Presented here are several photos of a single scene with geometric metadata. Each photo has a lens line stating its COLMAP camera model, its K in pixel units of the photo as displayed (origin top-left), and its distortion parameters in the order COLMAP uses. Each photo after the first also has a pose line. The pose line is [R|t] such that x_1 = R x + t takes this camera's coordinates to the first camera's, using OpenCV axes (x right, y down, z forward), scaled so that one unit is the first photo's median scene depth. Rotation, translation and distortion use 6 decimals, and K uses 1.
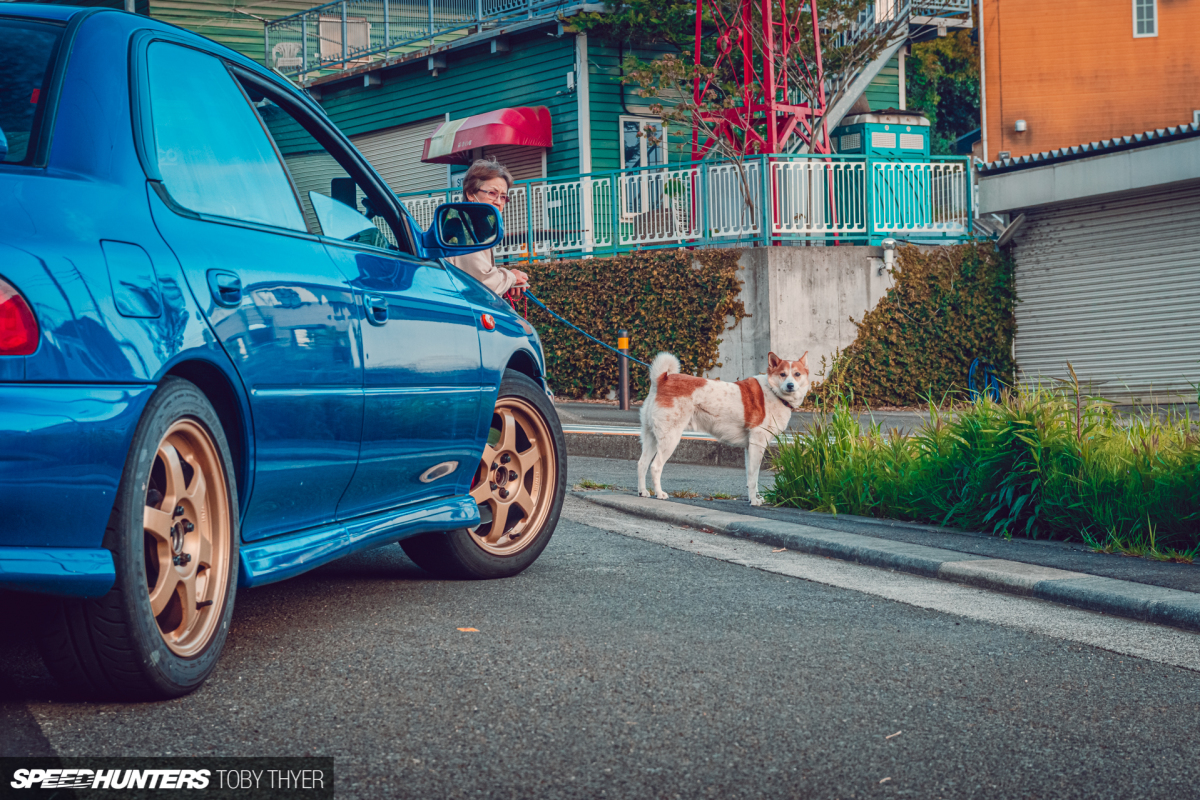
lens RADIAL K [[2419.2, 0, 600.1], [0, 2419.2, 400.0], [0, 0, 1]] dist [-0.021315, 0.000000]
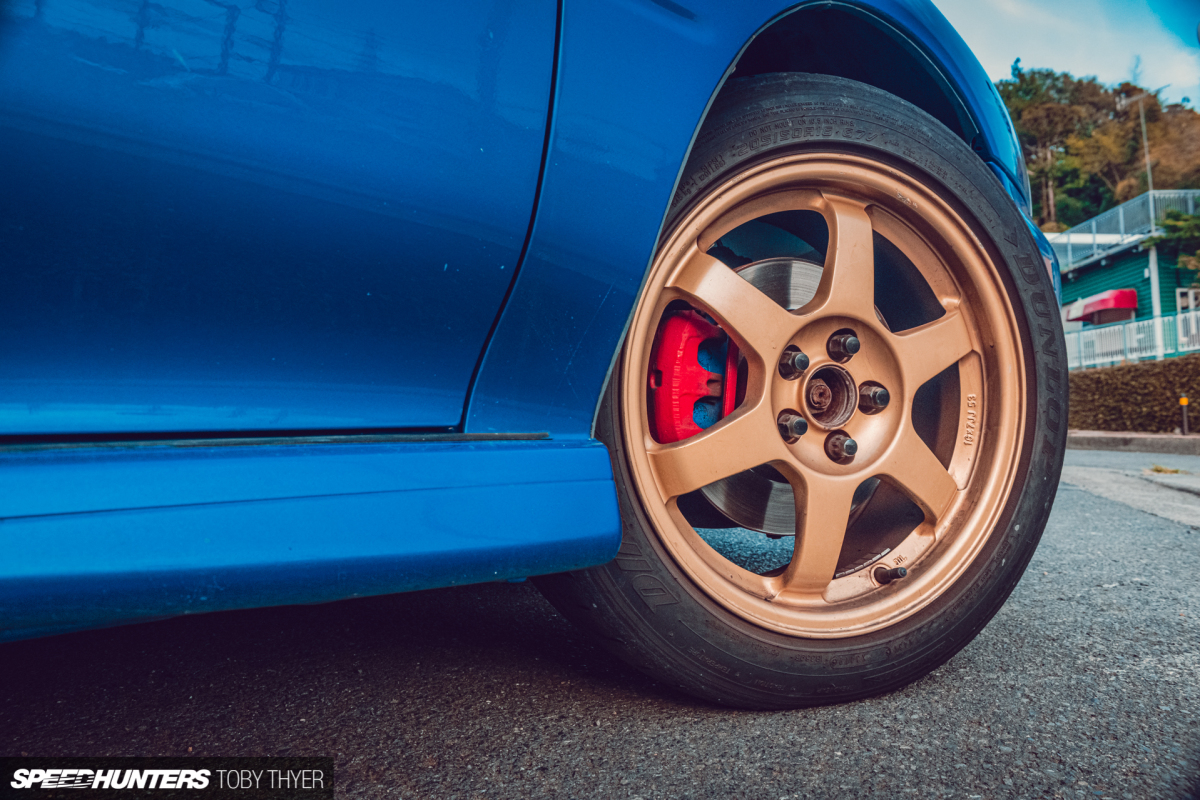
lens RADIAL K [[962.9, 0, 600.3], [0, 962.9, 399.8], [0, 0, 1]] dist [-0.005475, -0.000095]
pose [[0.860284, -0.030663, -0.508892, -0.000508], [0.007752, 0.998861, -0.047081, 0.023048], [0.509756, 0.036558, 0.859542, 0.528851]]
